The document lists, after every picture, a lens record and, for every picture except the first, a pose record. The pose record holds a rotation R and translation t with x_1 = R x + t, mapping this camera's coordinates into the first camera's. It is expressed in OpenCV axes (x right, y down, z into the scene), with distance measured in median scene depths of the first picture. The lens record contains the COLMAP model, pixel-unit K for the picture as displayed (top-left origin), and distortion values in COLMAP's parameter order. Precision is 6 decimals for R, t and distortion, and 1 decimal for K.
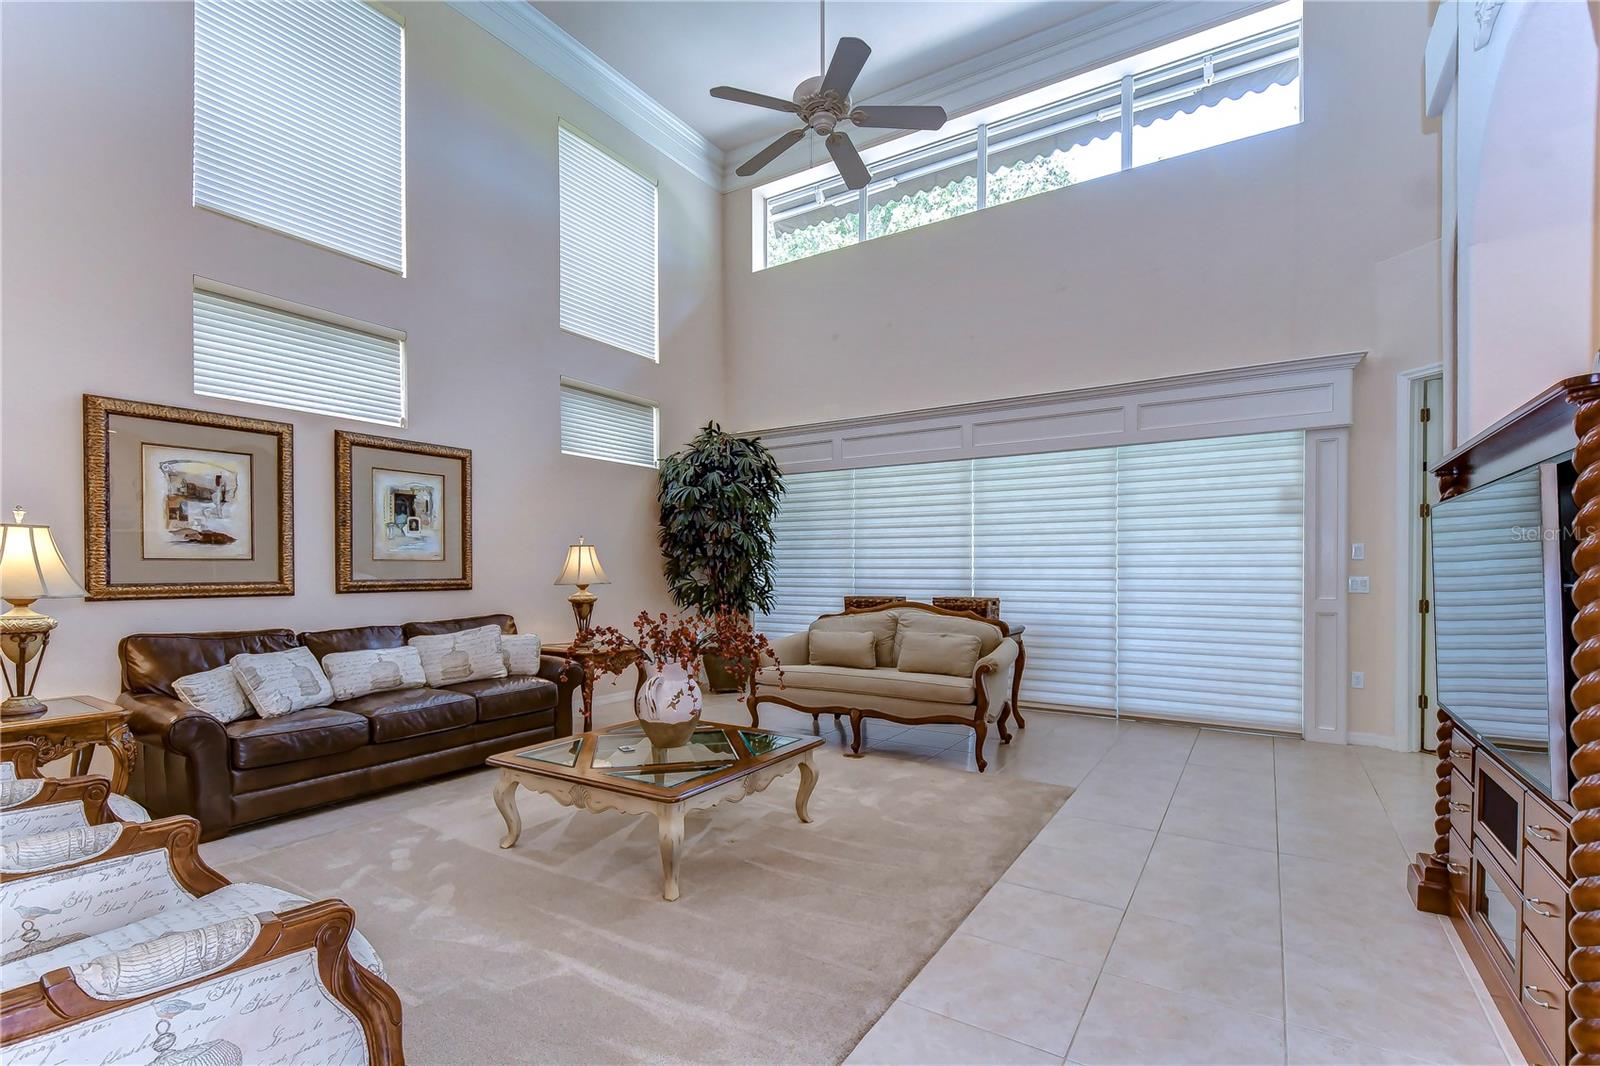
lens RADIAL K [[717.8, 0, 798.1], [0, 717.8, 573.8], [0, 0, 1]] dist [0.001226, -0.000025]
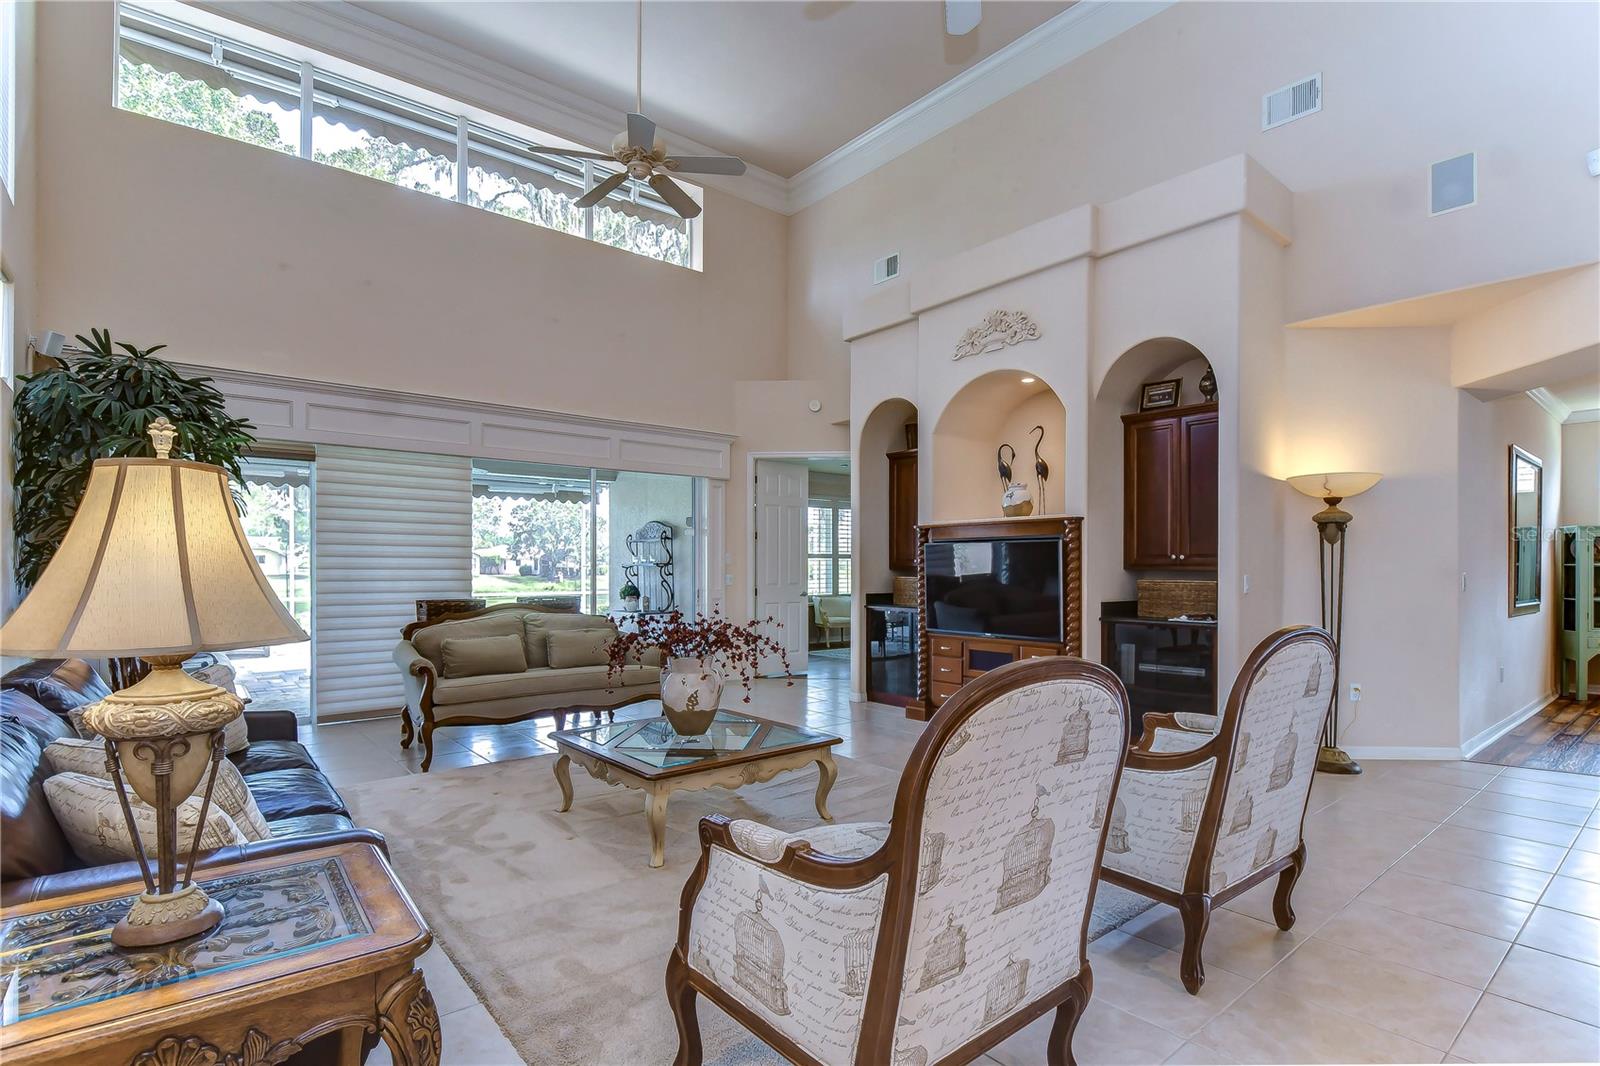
lens RADIAL K [[781.2, 0, 813.5], [0, 781.2, 567.0], [0, 0, 1]] dist [0.001639, -0.010435]
pose [[0.300726, 0.003664, 0.953704, -0.797257], [0.002482, 0.999986, -0.004625, -0.005079], [-0.953707, 0.003758, 0.300713, 0.296143]]
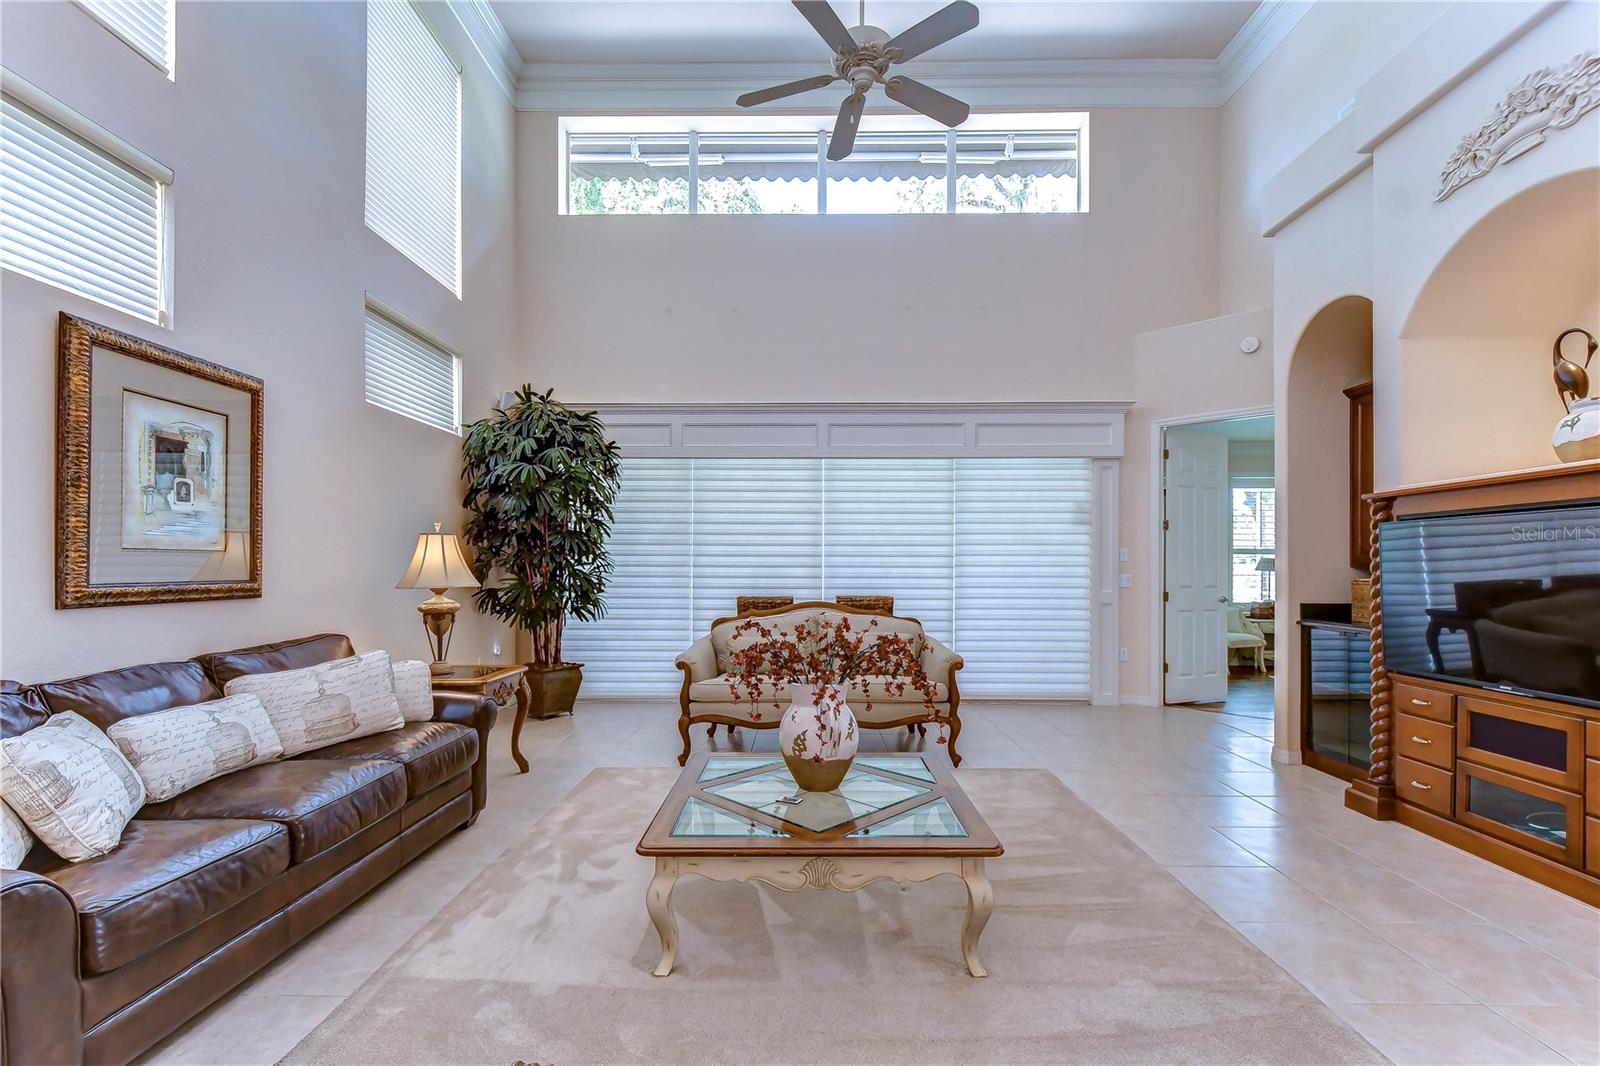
lens RADIAL K [[713.0, 0, 795.1], [0, 713.0, 566.4], [0, 0, 1]] dist [0.006748, -0.007489]
pose [[0.852739, 0.004438, 0.522319, -0.393307], [-0.000521, 0.999971, -0.007646, -0.001071], [-0.522338, 0.006248, 0.852716, 0.212569]]
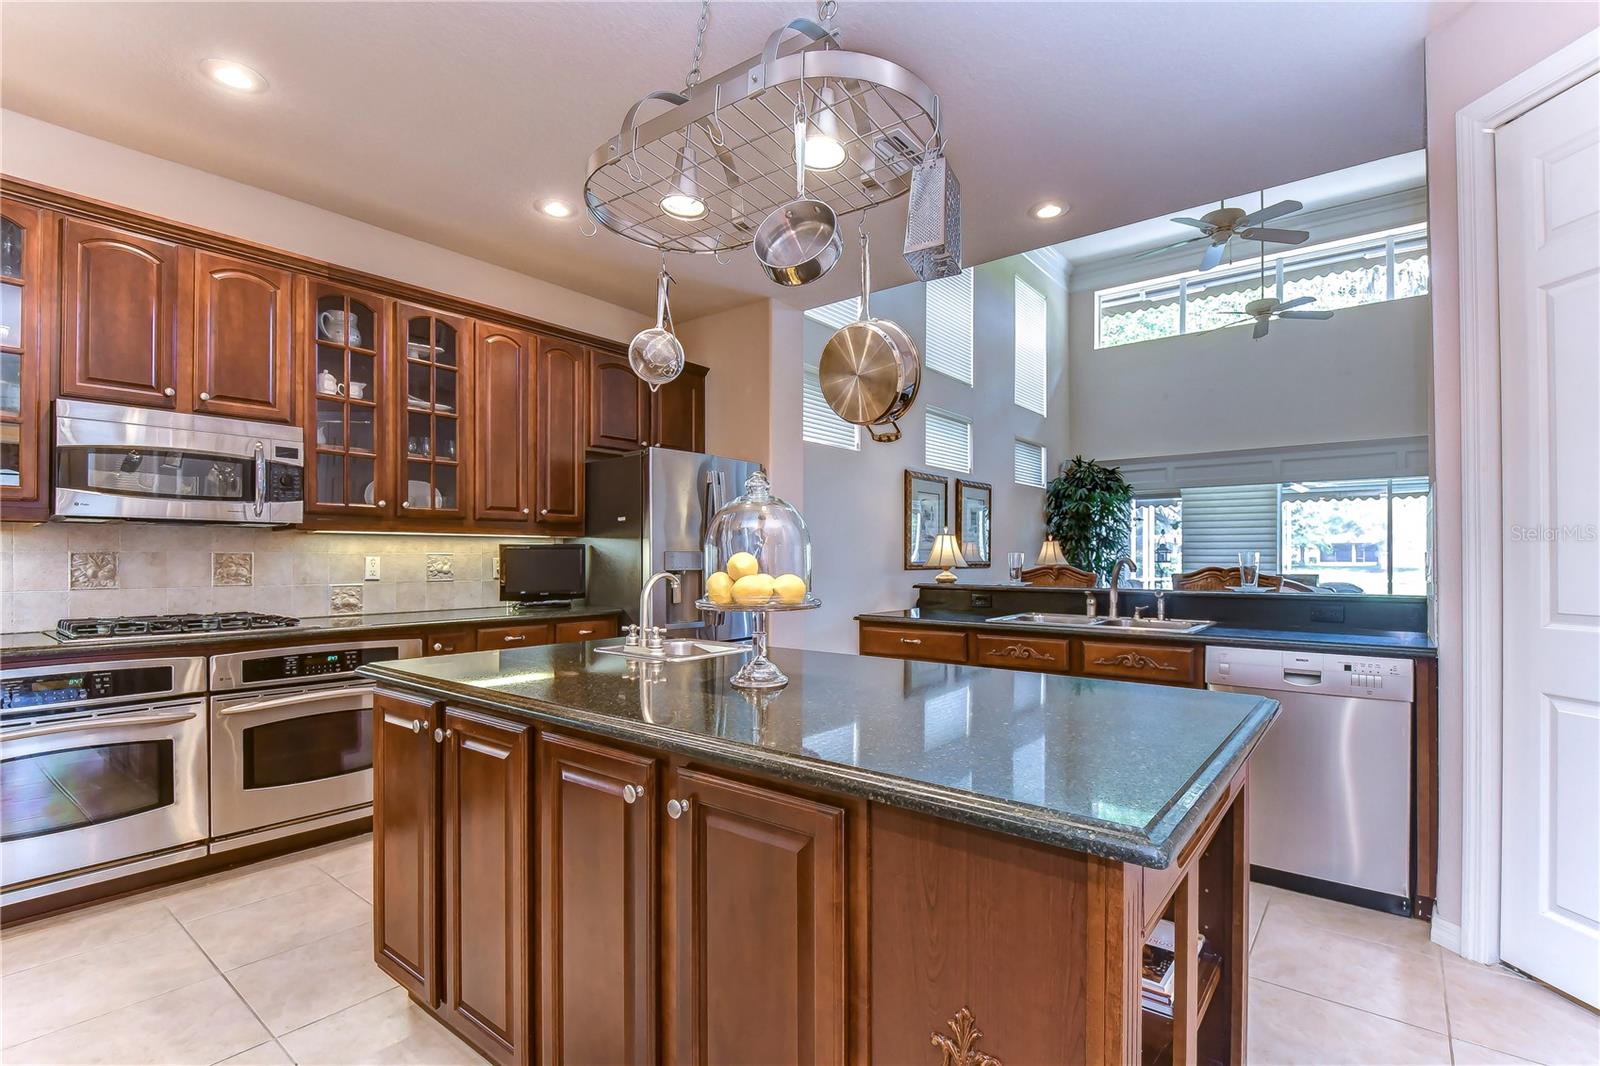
lens RADIAL K [[742.6, 0, 798.1], [0, 742.6, 558.3], [0, 0, 1]] dist [-0.003303, -0.000689]
pose [[0.994704, 0.005867, -0.102613, -0.747822], [-0.006102, 0.999979, -0.001971, 0.008184], [0.102599, 0.002587, 0.994719, -0.808321]]
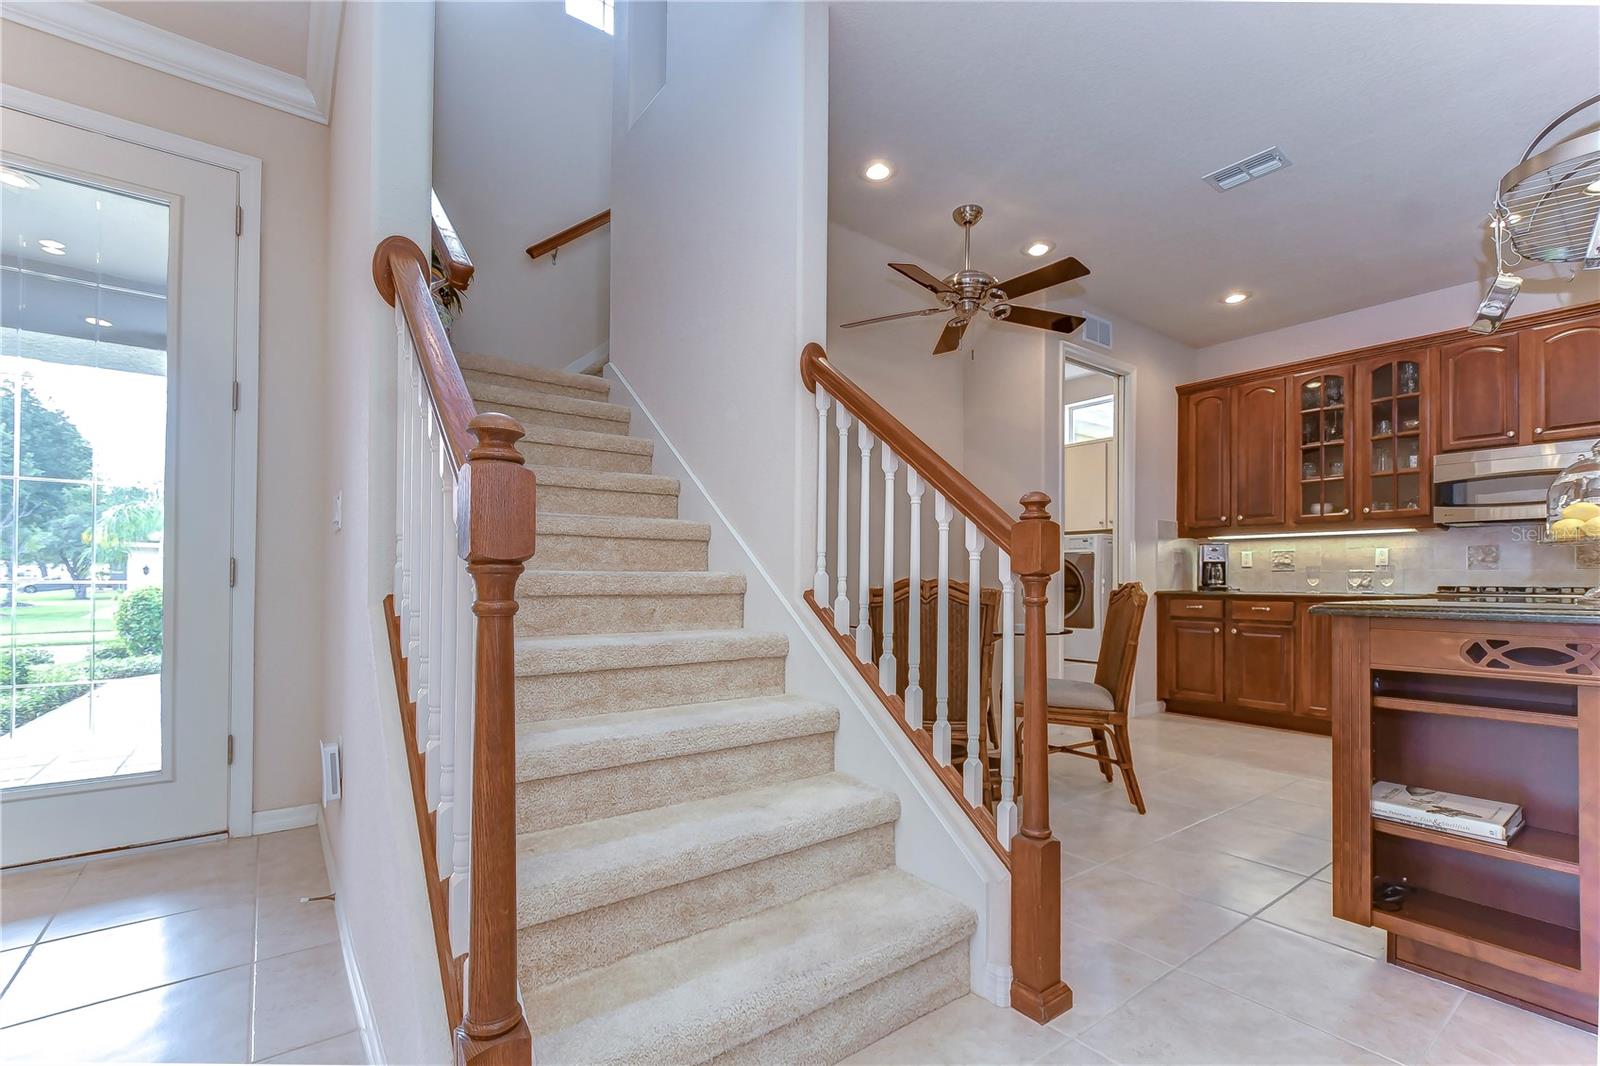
lens RADIAL K [[699.2, 0, 794.4], [0, 699.2, 575.5], [0, 0, 1]] dist [-0.002894, -0.001232]
pose [[-0.356423, -0.007321, -0.934296, -0.285647], [-0.008771, 0.999951, -0.004489, 0.051276], [0.934283, 0.006595, -0.356470, -0.772721]]
